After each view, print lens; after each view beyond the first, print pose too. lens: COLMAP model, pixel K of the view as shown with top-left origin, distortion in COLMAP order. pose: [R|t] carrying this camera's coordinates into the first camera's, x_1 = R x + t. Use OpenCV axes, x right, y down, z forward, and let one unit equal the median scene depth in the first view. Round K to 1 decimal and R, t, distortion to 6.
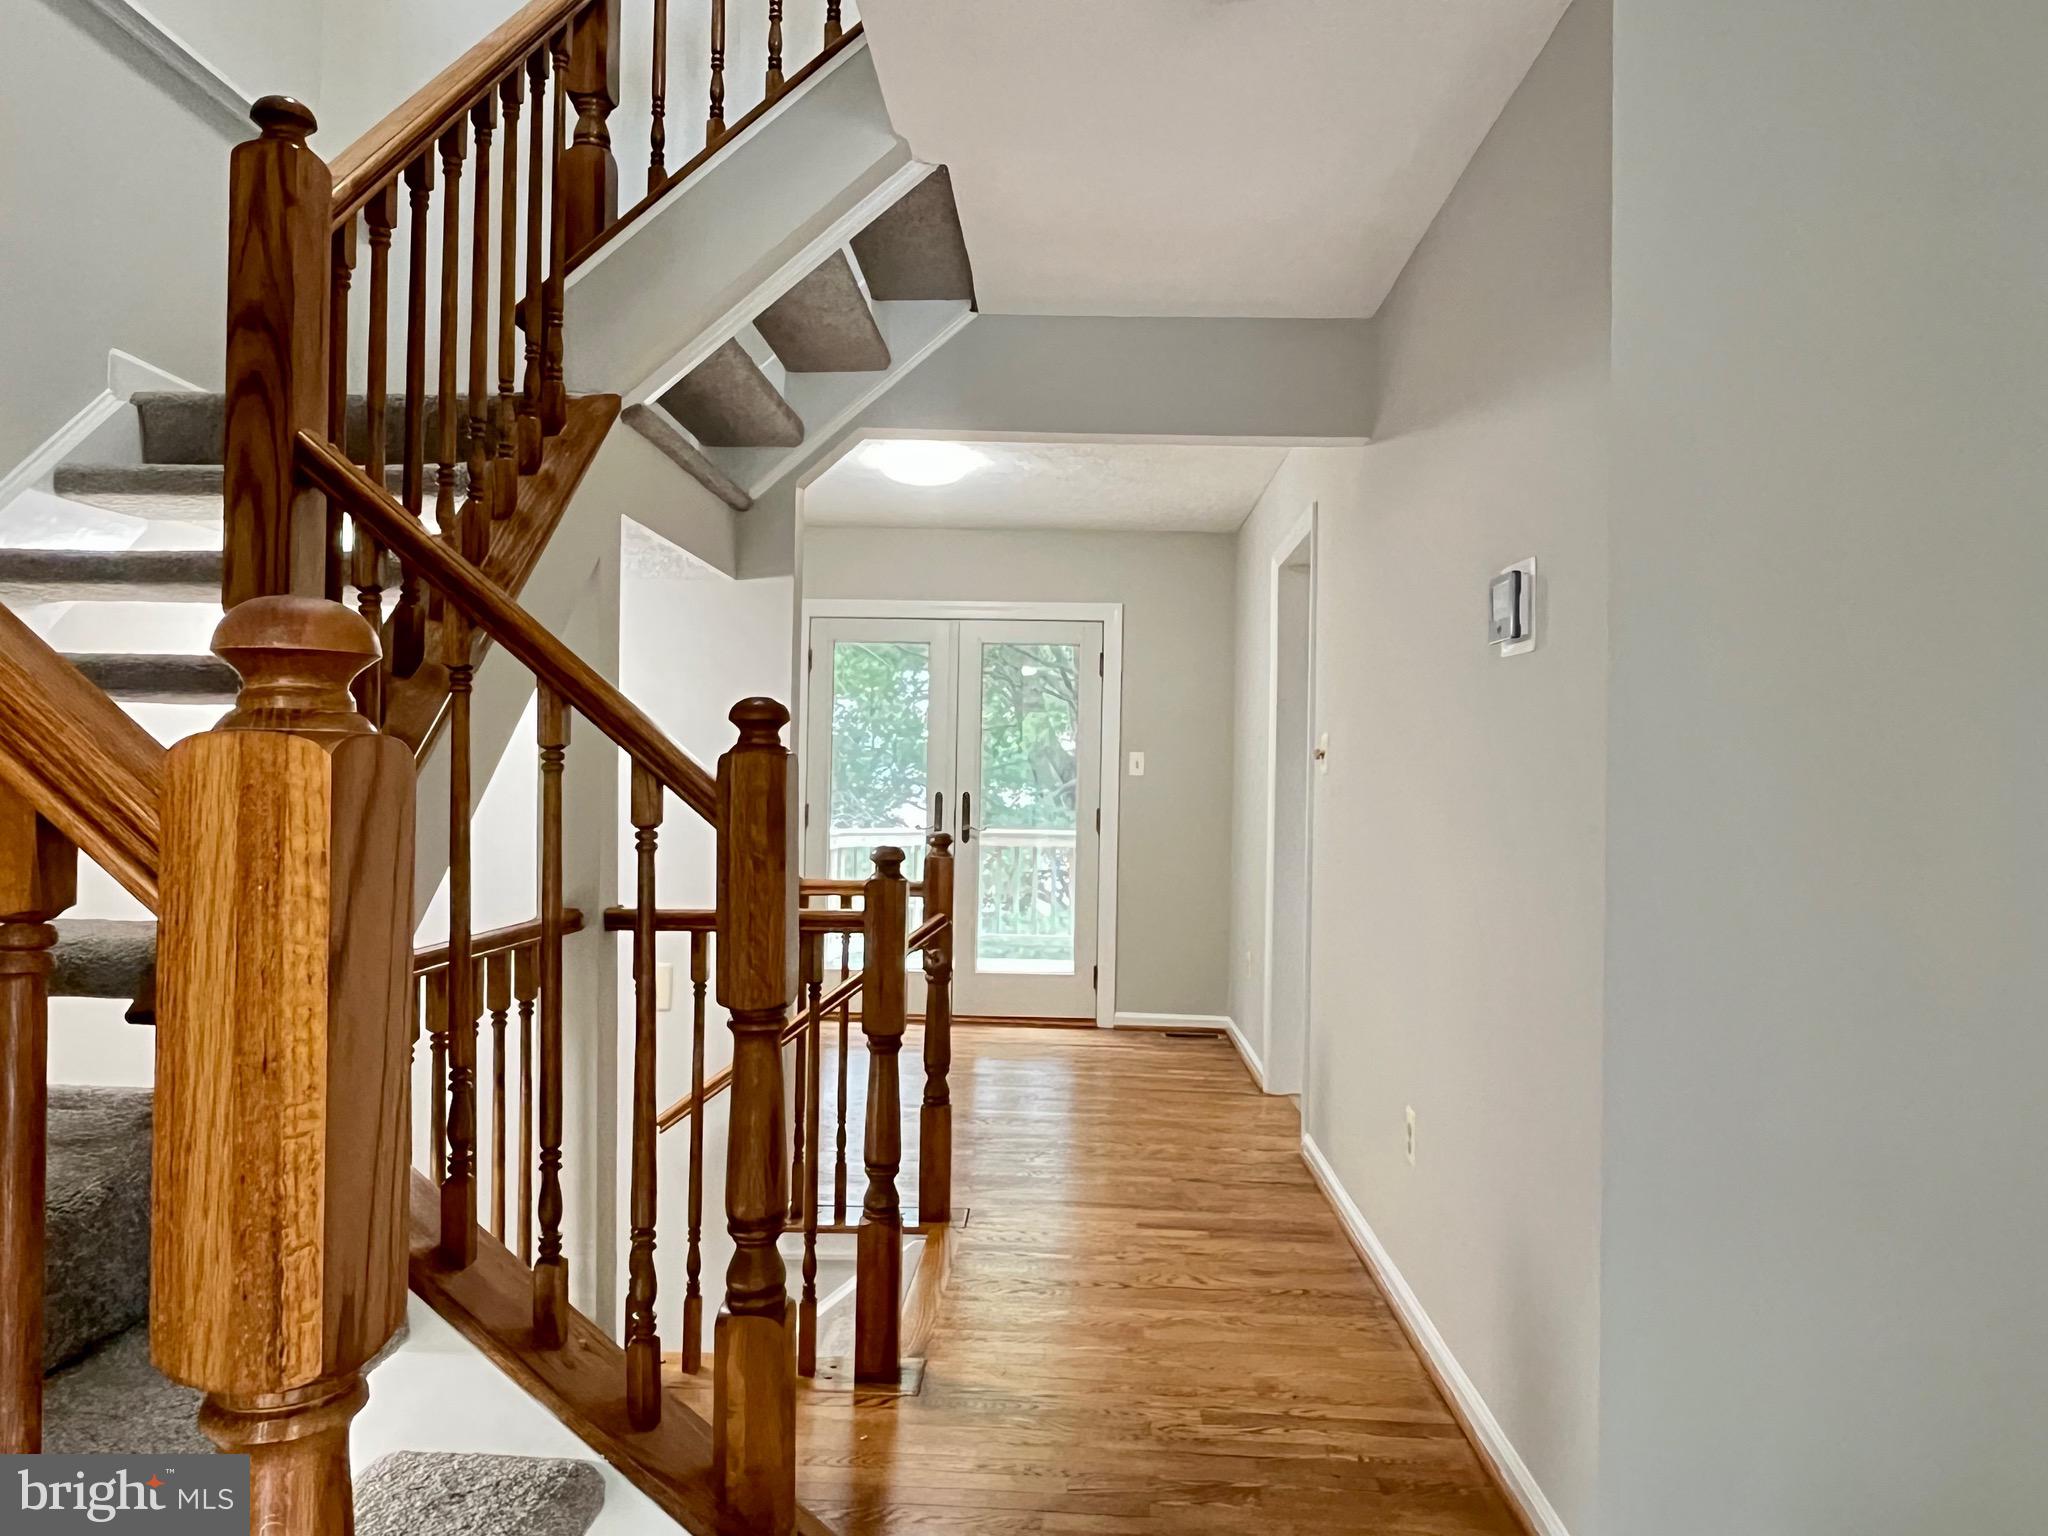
lens RADIAL K [[1430.3, 0, 1024.0], [0, 1430.3, 768.0], [0, 0, 1]] dist [0.000462, 0.000000]
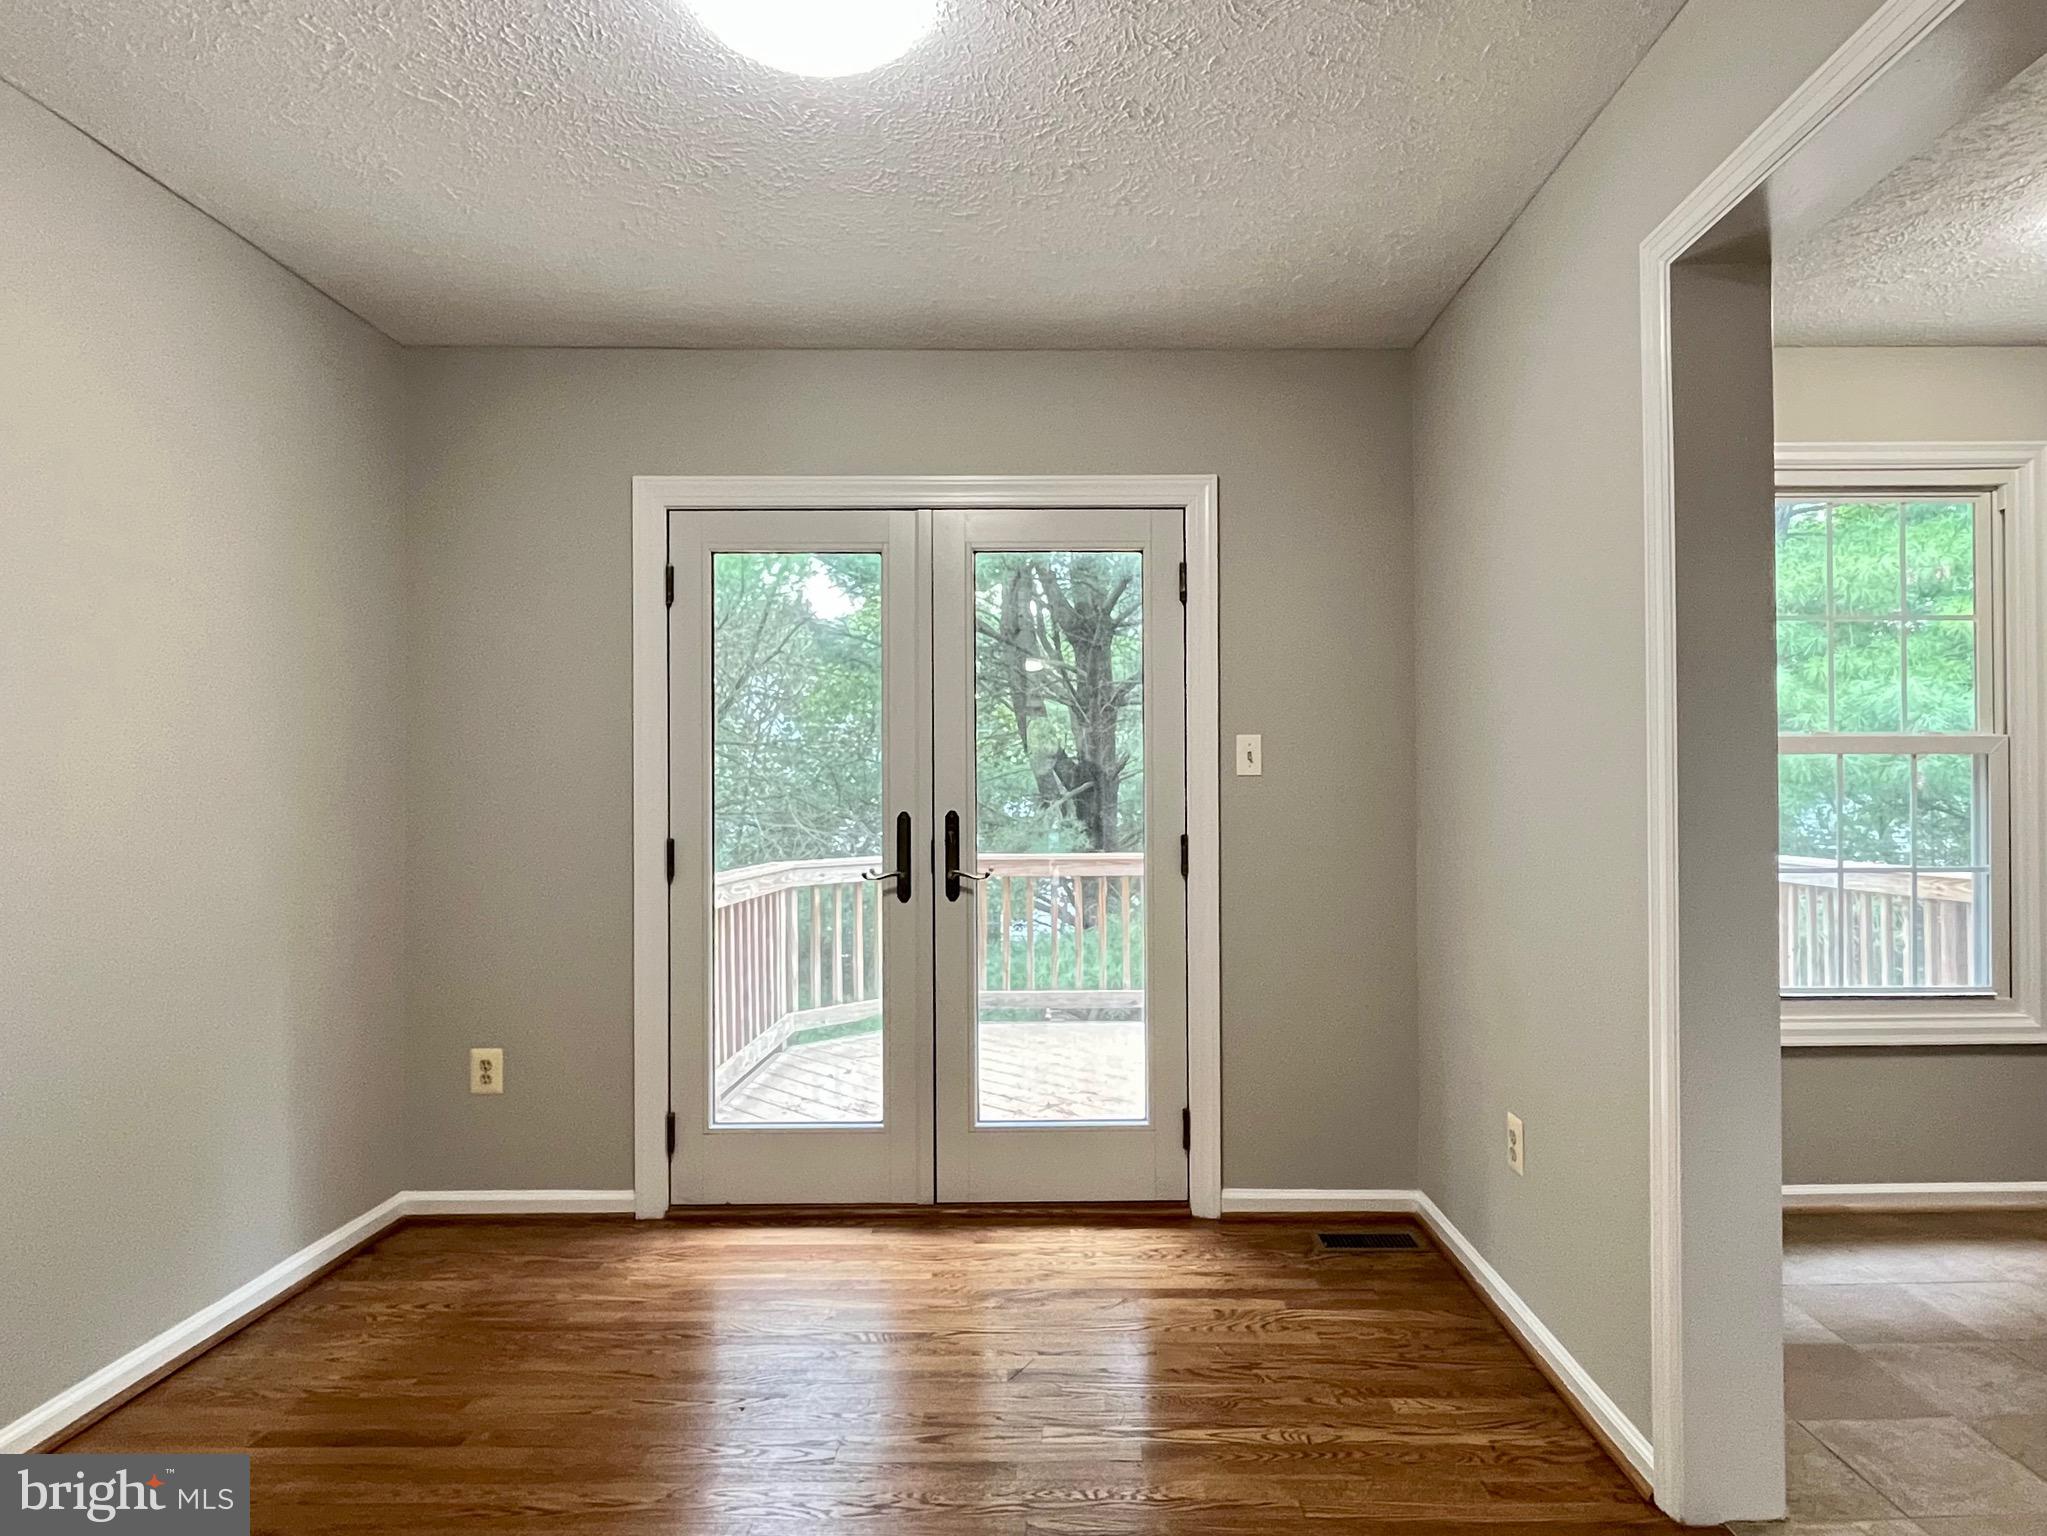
lens RADIAL K [[1140.6, 0, 1023.5], [0, 1140.6, 768.0], [0, 0, 1]] dist [-0.000506, -0.000058]
pose [[0.999646, -0.026234, 0.004448, -0.013387], [0.026283, 0.999591, -0.011258, 0.005313], [-0.004151, 0.011371, 0.999927, 0.542759]]
